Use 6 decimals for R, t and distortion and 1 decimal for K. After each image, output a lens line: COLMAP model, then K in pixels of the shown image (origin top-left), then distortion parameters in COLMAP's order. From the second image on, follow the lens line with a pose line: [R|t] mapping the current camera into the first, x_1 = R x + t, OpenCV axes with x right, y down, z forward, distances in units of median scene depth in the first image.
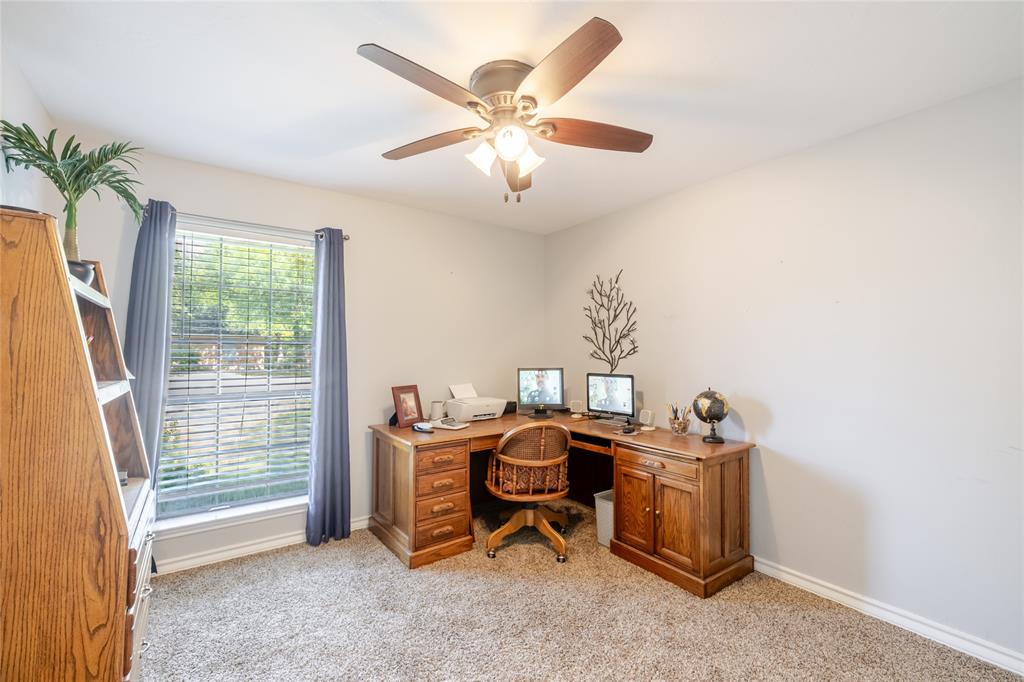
lens RADIAL K [[433.0, 0, 513.9], [0, 433.0, 344.1], [0, 0, 1]] dist [0.002203, 0.000177]
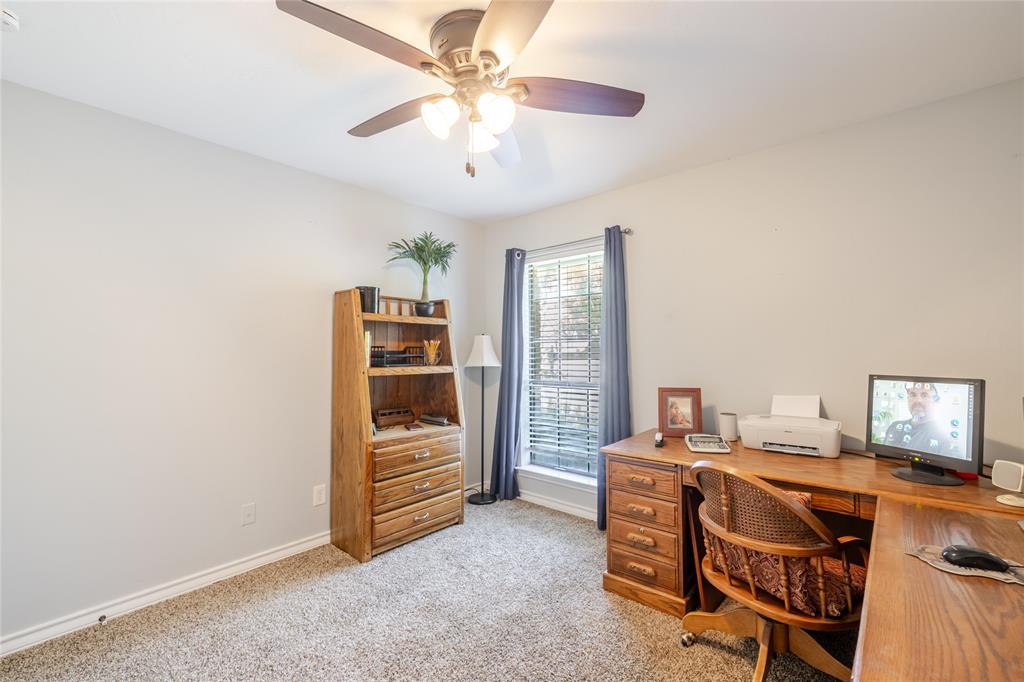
lens RADIAL K [[433.0, 0, 512.5], [0, 433.0, 342.4], [0, 0, 1]] dist [0.002203, 0.000177]
pose [[0.216137, -0.021451, -0.976127, 0.478557], [0.027073, 0.999506, -0.015970, 0.013468], [0.975988, -0.022975, 0.216611, 0.494085]]
